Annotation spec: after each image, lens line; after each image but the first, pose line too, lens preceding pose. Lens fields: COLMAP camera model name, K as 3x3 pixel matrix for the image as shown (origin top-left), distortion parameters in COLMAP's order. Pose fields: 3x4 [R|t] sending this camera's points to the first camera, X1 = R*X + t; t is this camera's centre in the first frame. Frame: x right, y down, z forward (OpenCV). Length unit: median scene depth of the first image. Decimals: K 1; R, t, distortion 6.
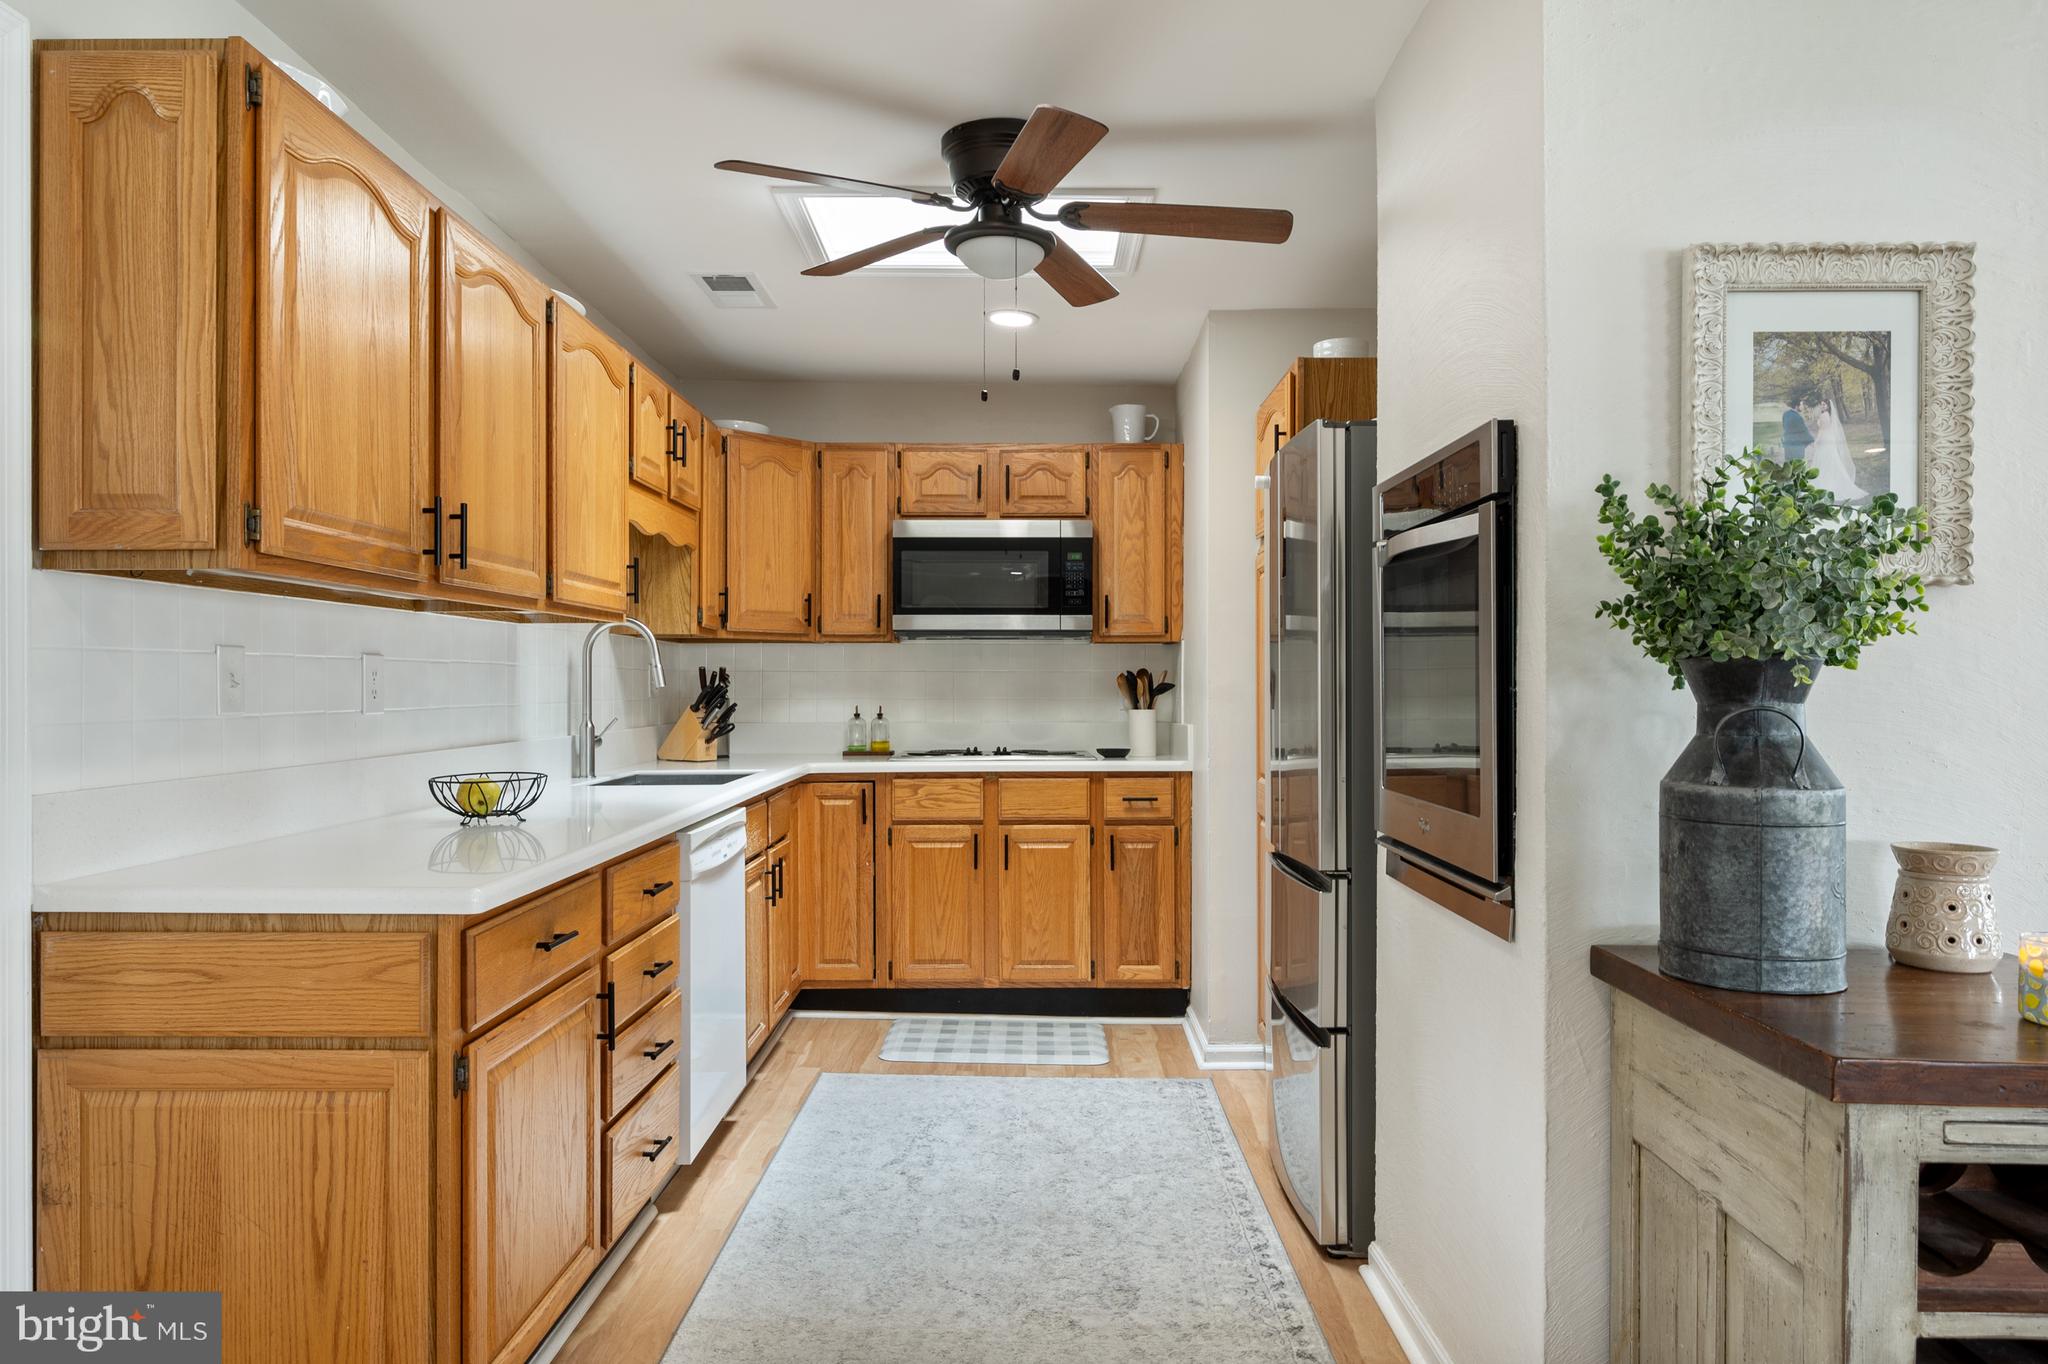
lens RADIAL K [[1255.6, 0, 1015.2], [0, 1255.6, 678.8], [0, 0, 1]] dist [0.007603, 0.000009]
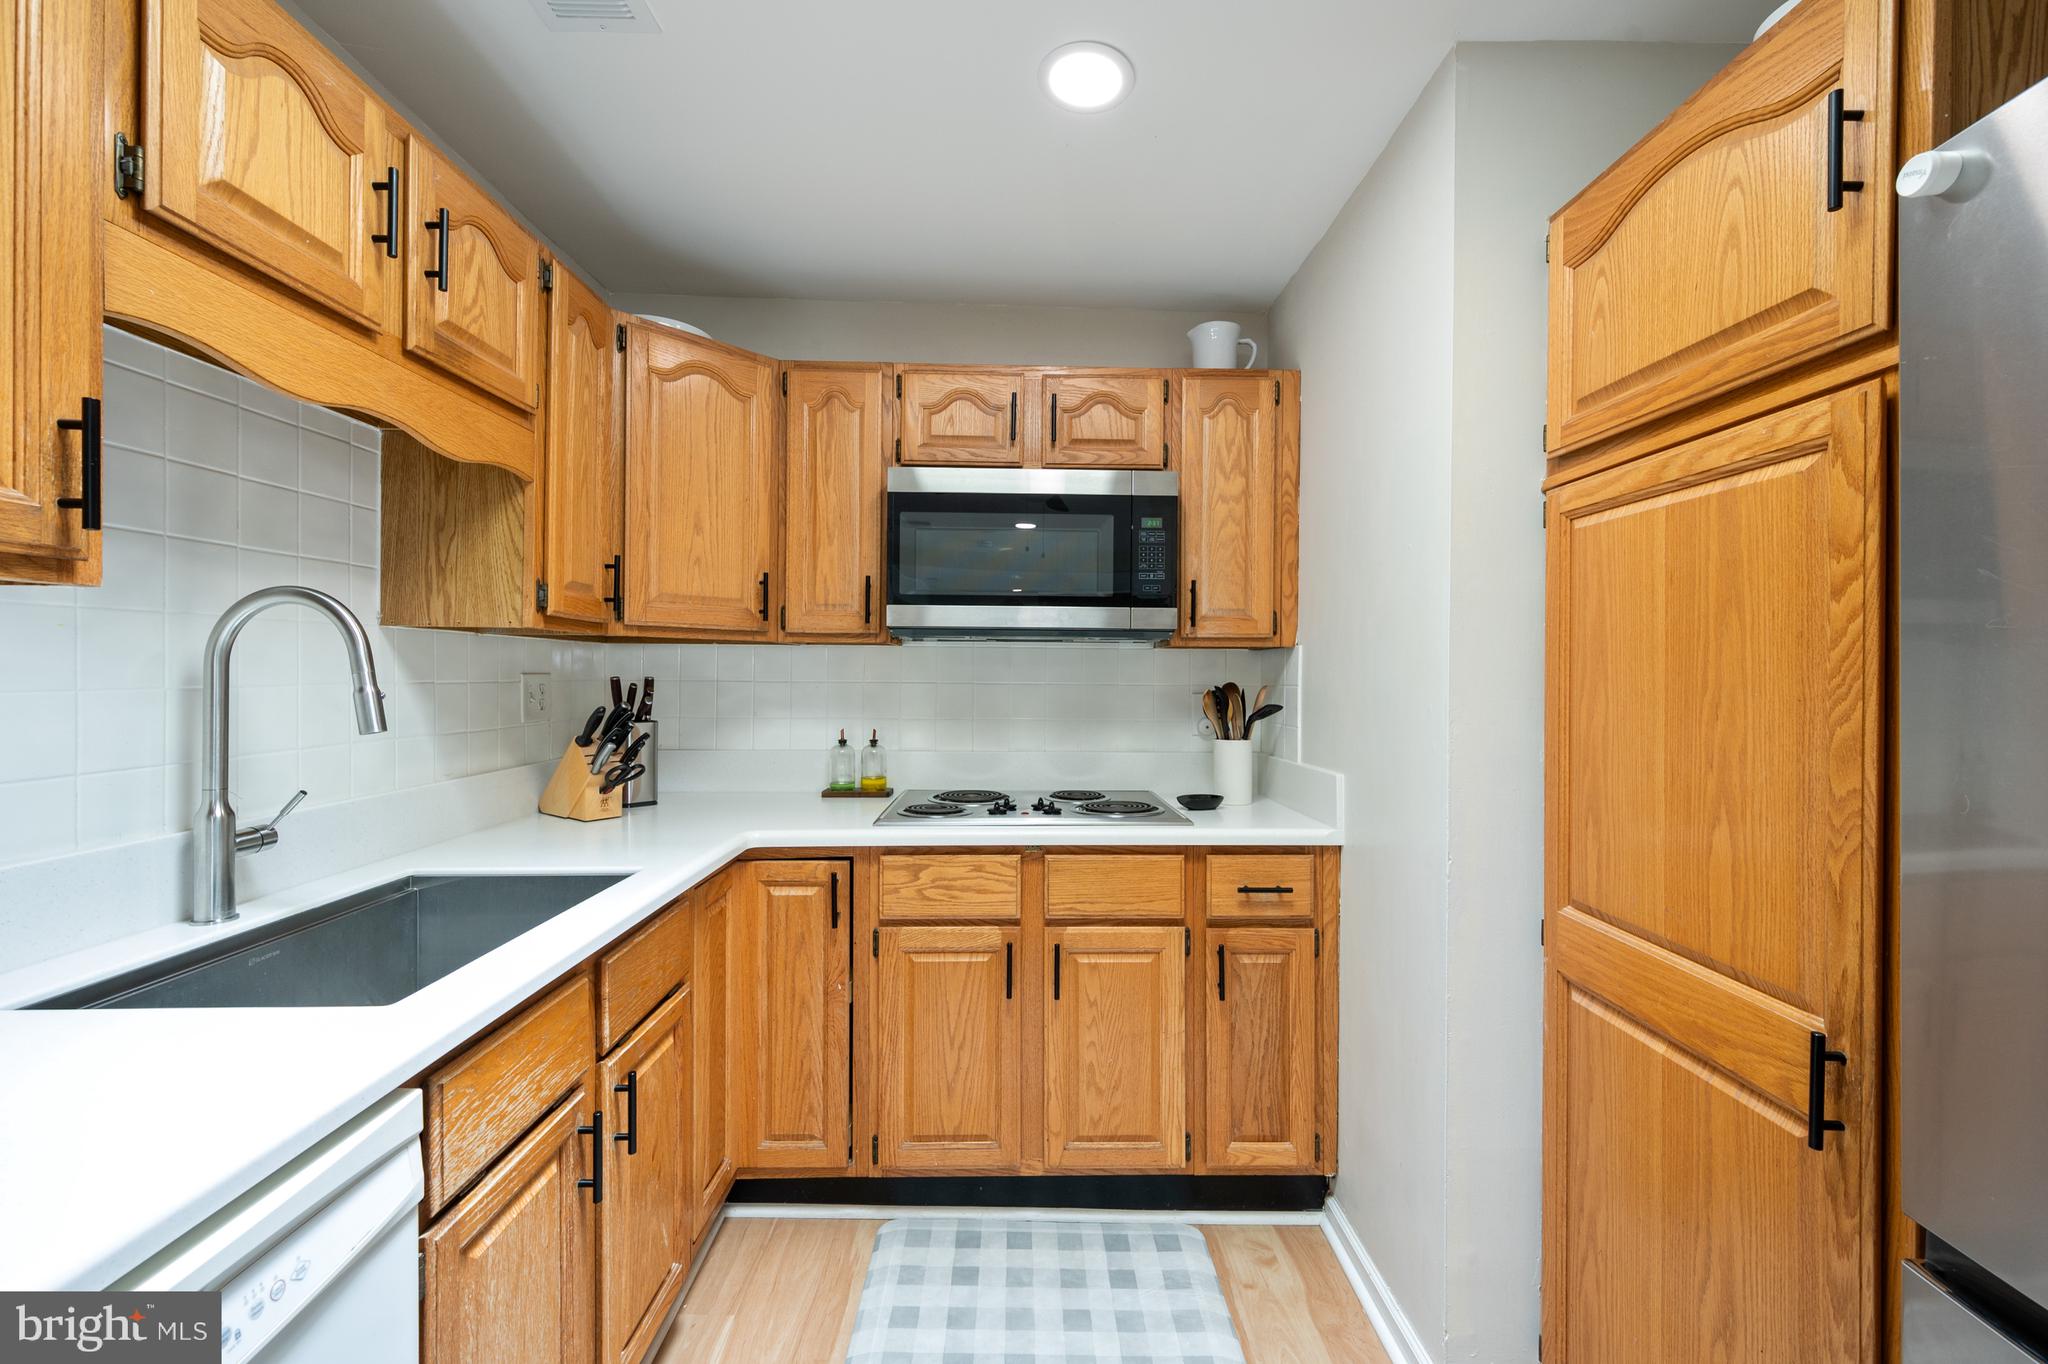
lens RADIAL K [[808.9, 0, 1067.1], [0, 808.9, 666.1], [0, 0, 1]] dist [-0.006017, 0.000568]
pose [[0.996809, 0.006909, 0.079521, -0.035126], [-0.006704, 0.999973, -0.002843, -0.017194], [-0.079538, 0.002301, 0.996829, 0.569998]]
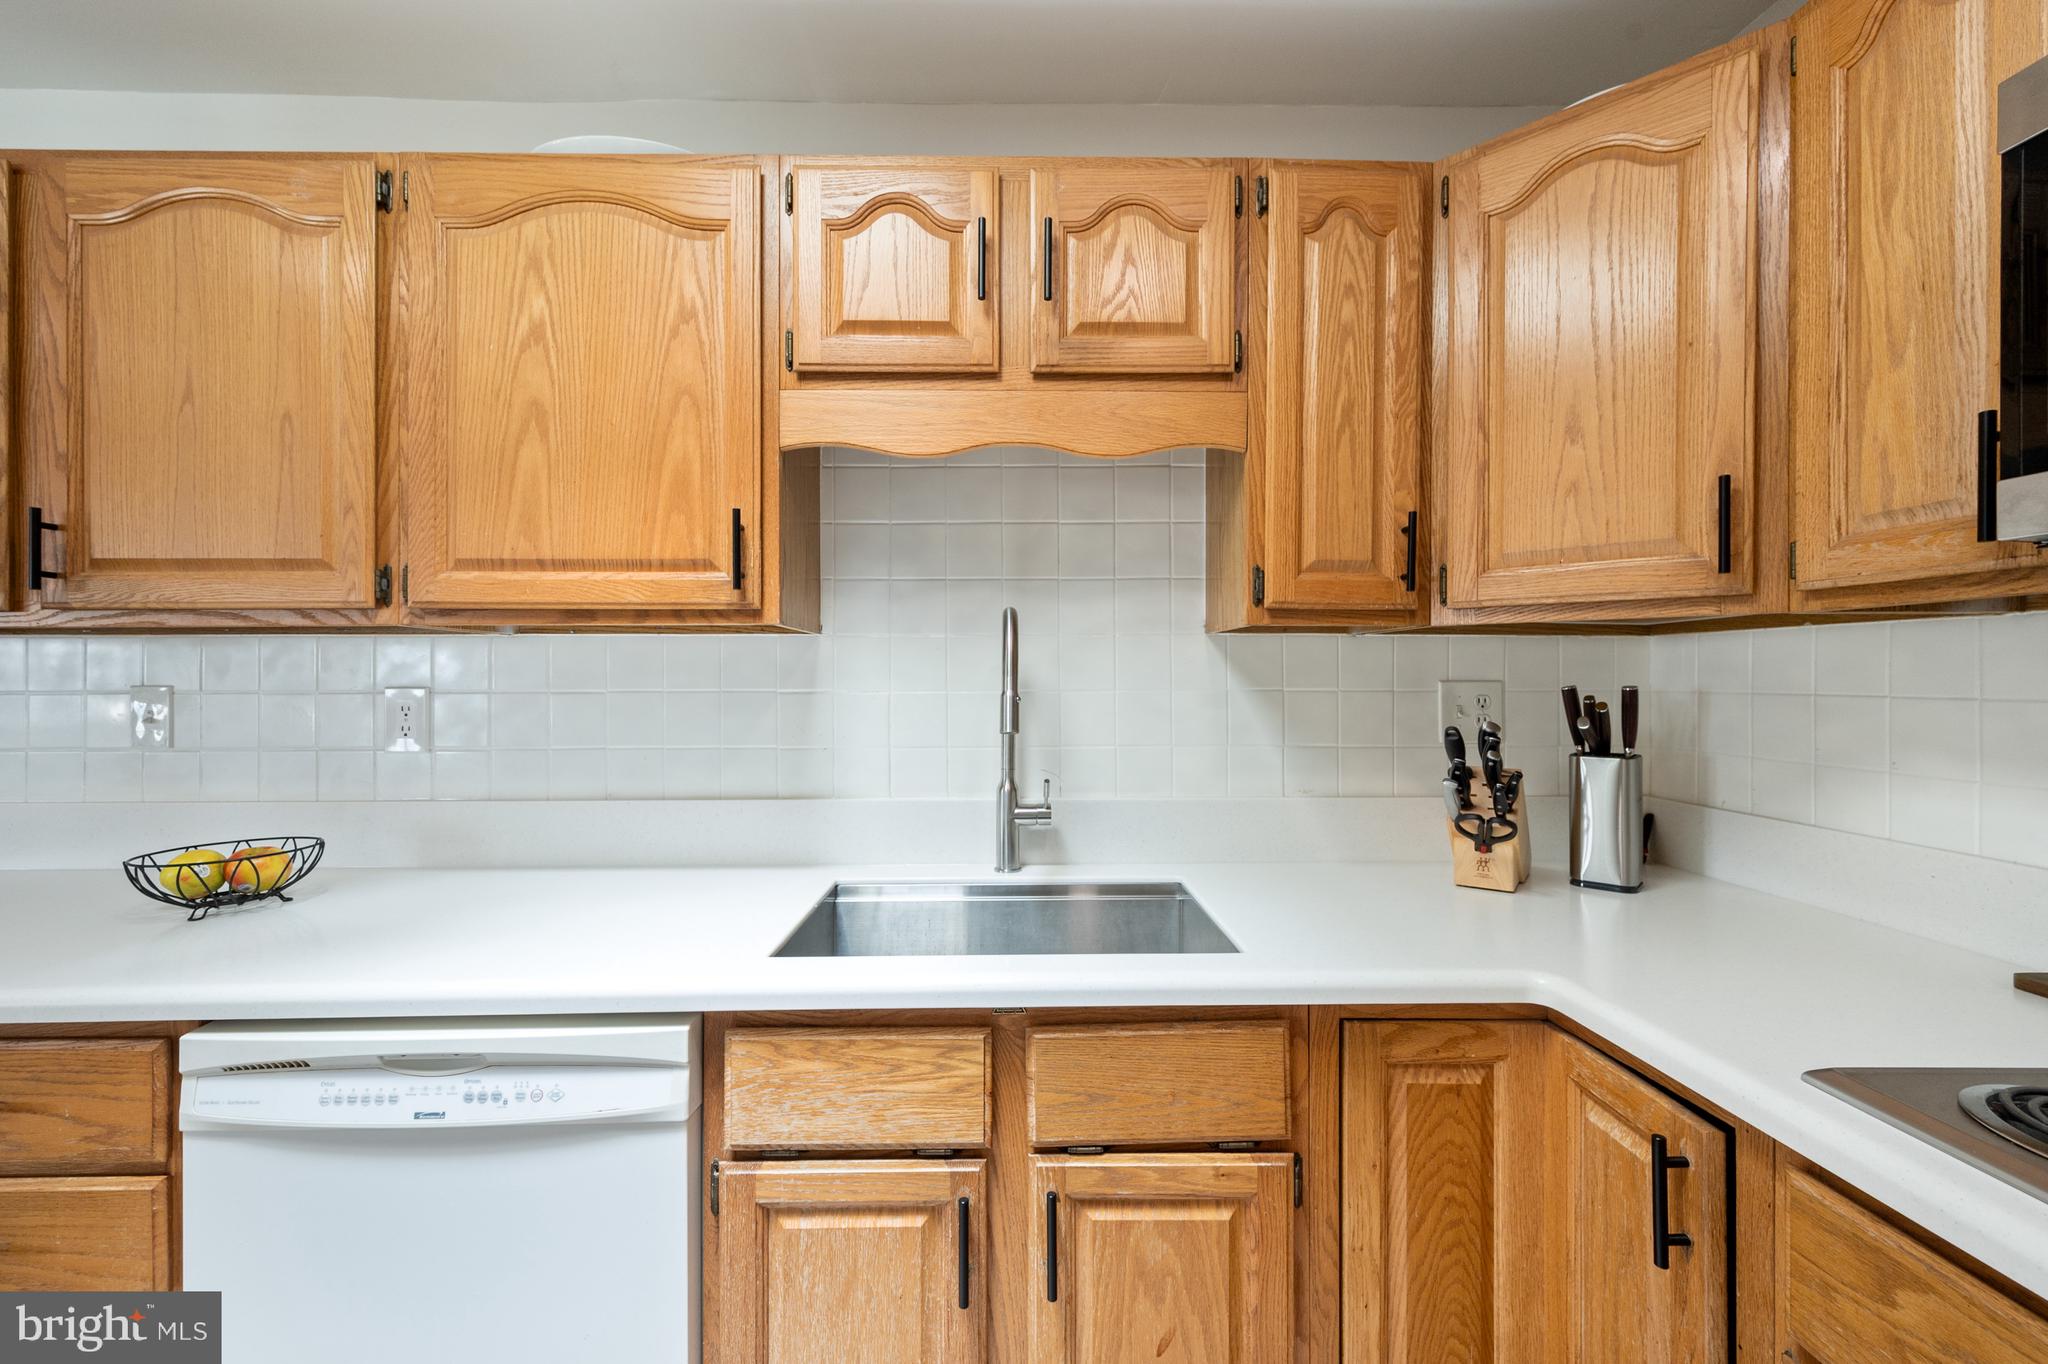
lens RADIAL K [[808.9, 0, 1005.2], [0, 808.9, 678.2], [0, 0, 1]] dist [-0.006017, 0.000568]
pose [[0.033884, -0.000438, -0.999426, 0.051432], [0.004604, 0.999989, -0.000283, -0.014249], [0.999415, -0.004592, 0.033886, 0.836967]]
